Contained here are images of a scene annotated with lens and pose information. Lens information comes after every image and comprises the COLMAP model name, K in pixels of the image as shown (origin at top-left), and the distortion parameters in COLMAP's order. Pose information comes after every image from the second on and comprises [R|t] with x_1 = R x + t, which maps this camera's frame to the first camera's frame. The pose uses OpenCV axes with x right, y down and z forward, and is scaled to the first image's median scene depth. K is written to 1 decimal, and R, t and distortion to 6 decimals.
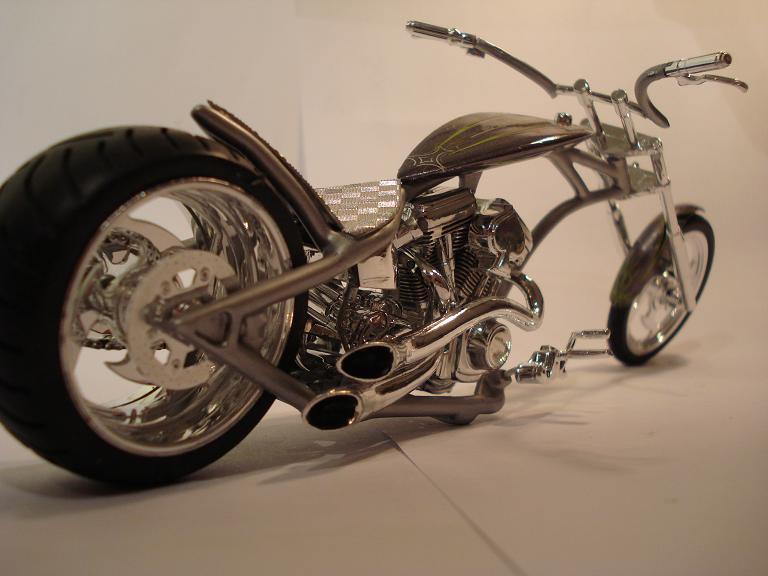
lens RADIAL K [[811.5, 0, 384.0], [0, 811.5, 288.0], [0, 0, 1]] dist [-0.007773, -0.010458]
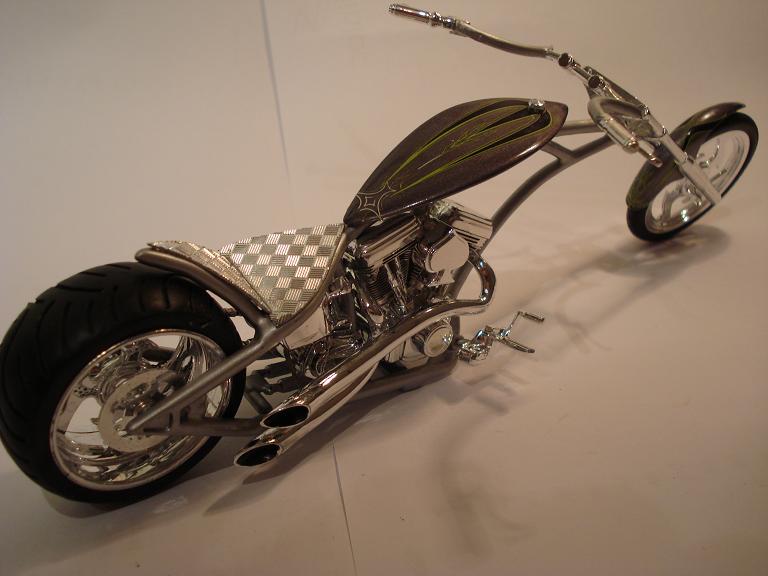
lens RADIAL K [[811.5, 0, 384.0], [0, 811.5, 288.0], [0, 0, 1]] dist [-0.007773, -0.010458]
pose [[0.980680, 0.063978, -0.184860, 0.281783], [0.012214, 0.923136, 0.384279, -0.469847], [0.195237, -0.379112, 0.904520, -0.086620]]
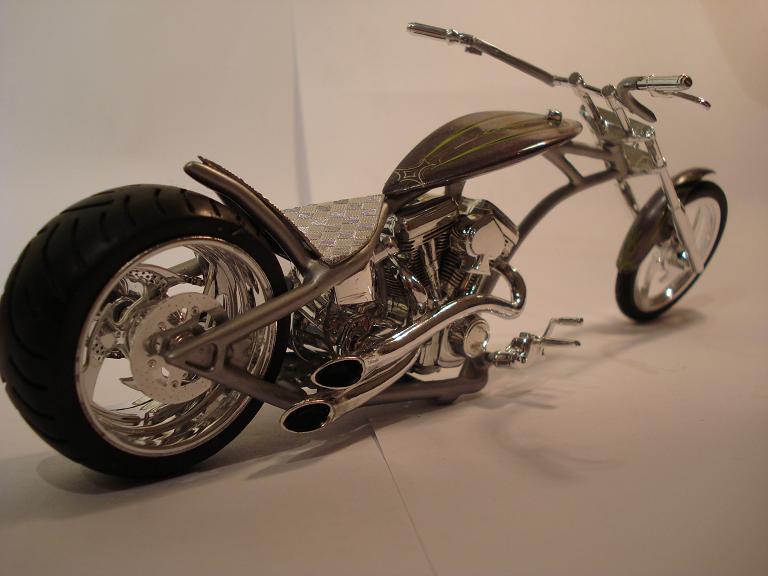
lens RADIAL K [[799.9, 0, 384.0], [0, 799.9, 288.0], [0, 0, 1]] dist [-0.006495, -0.004991]
pose [[0.996326, 0.007089, -0.085349, 0.106971], [0.002898, 0.993208, 0.116315, -0.125854], [0.085594, -0.116135, 0.989538, -0.100083]]
